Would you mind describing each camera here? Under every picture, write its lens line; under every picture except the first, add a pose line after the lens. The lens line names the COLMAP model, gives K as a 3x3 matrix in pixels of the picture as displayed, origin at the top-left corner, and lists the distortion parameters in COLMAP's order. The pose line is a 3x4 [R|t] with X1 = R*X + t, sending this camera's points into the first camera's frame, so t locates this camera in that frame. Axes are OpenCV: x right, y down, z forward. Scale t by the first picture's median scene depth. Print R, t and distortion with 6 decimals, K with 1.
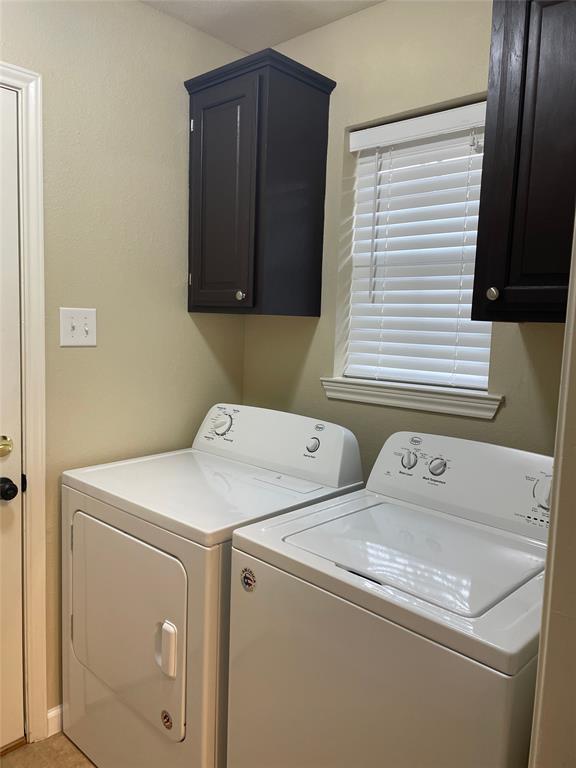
lens RADIAL K [[578.9, 0, 285.9], [0, 578.9, 374.0], [0, 0, 1]] dist [0.093662, -0.119093]
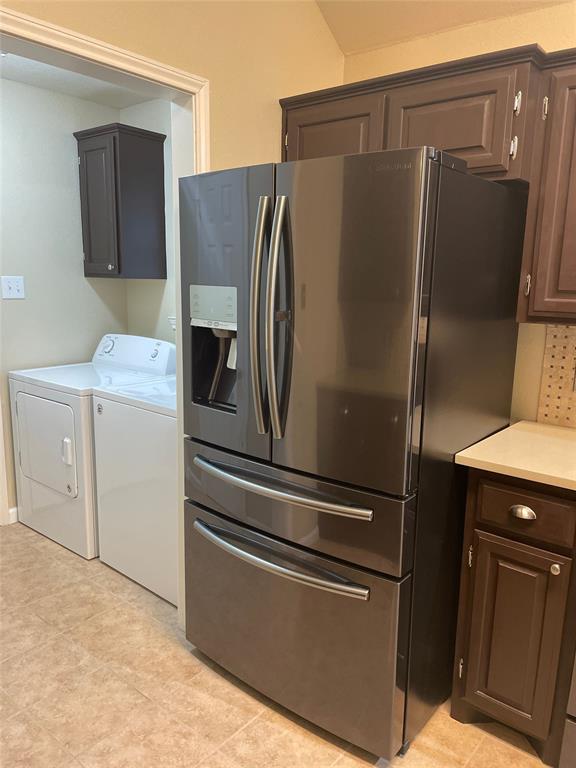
lens RADIAL K [[578.9, 0, 289.1], [0, 578.9, 383.2], [0, 0, 1]] dist [0.093662, -0.119093]
pose [[0.998469, -0.024058, 0.049810, 0.347427], [0.019742, 0.996151, 0.085398, 0.065621], [-0.051673, -0.084284, 0.995101, -0.750512]]
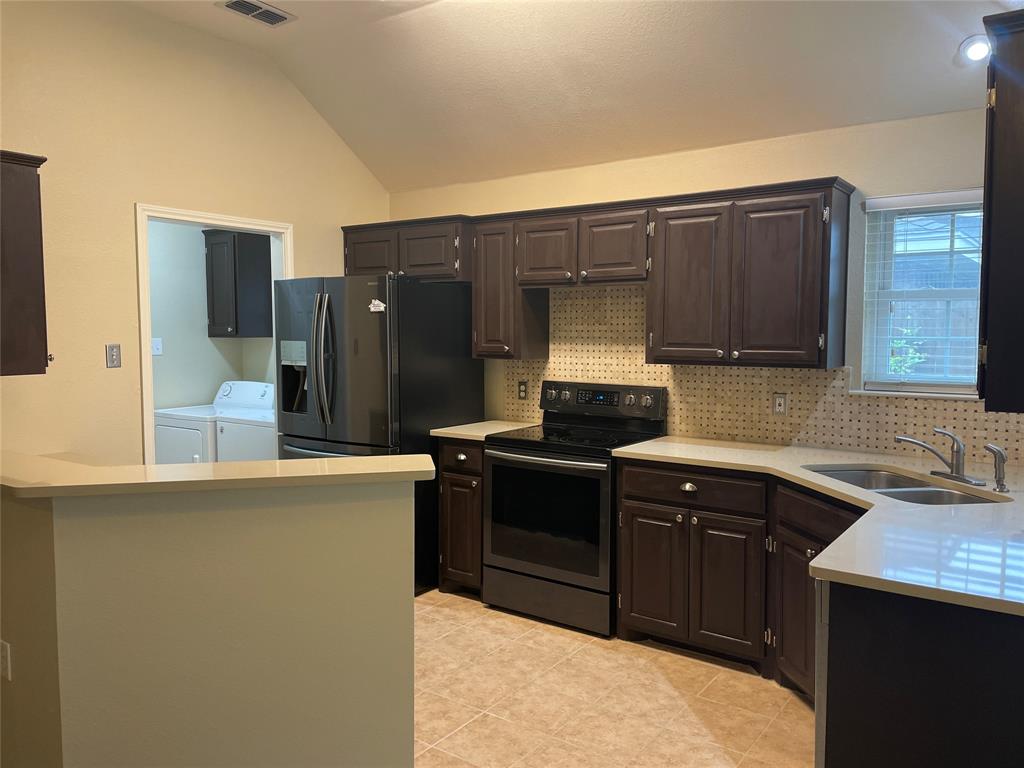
lens RADIAL K [[771.9, 0, 514.7], [0, 771.9, 377.7], [0, 0, 1]] dist [0.093662, -0.119093]
pose [[0.991888, -0.043622, 0.119397, 0.636895], [0.047538, 0.998414, -0.030147, 0.189899], [-0.117893, 0.035578, 0.992389, -2.080829]]
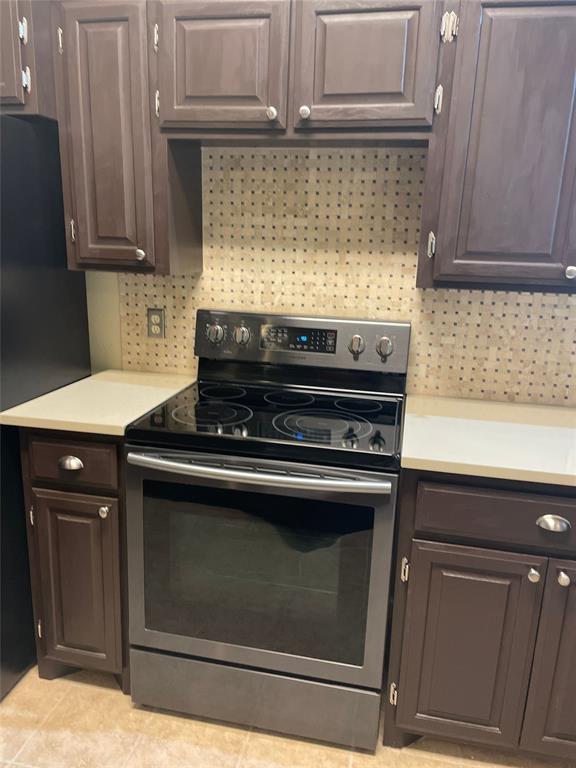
lens RADIAL K [[578.9, 0, 291.7], [0, 578.9, 383.7], [0, 0, 1]] dist [0.093662, -0.119093]
pose [[0.862789, -0.134216, 0.487423, 0.610296], [0.050976, 0.982299, 0.180250, 0.083988], [-0.502988, -0.130671, 0.854359, -0.803739]]
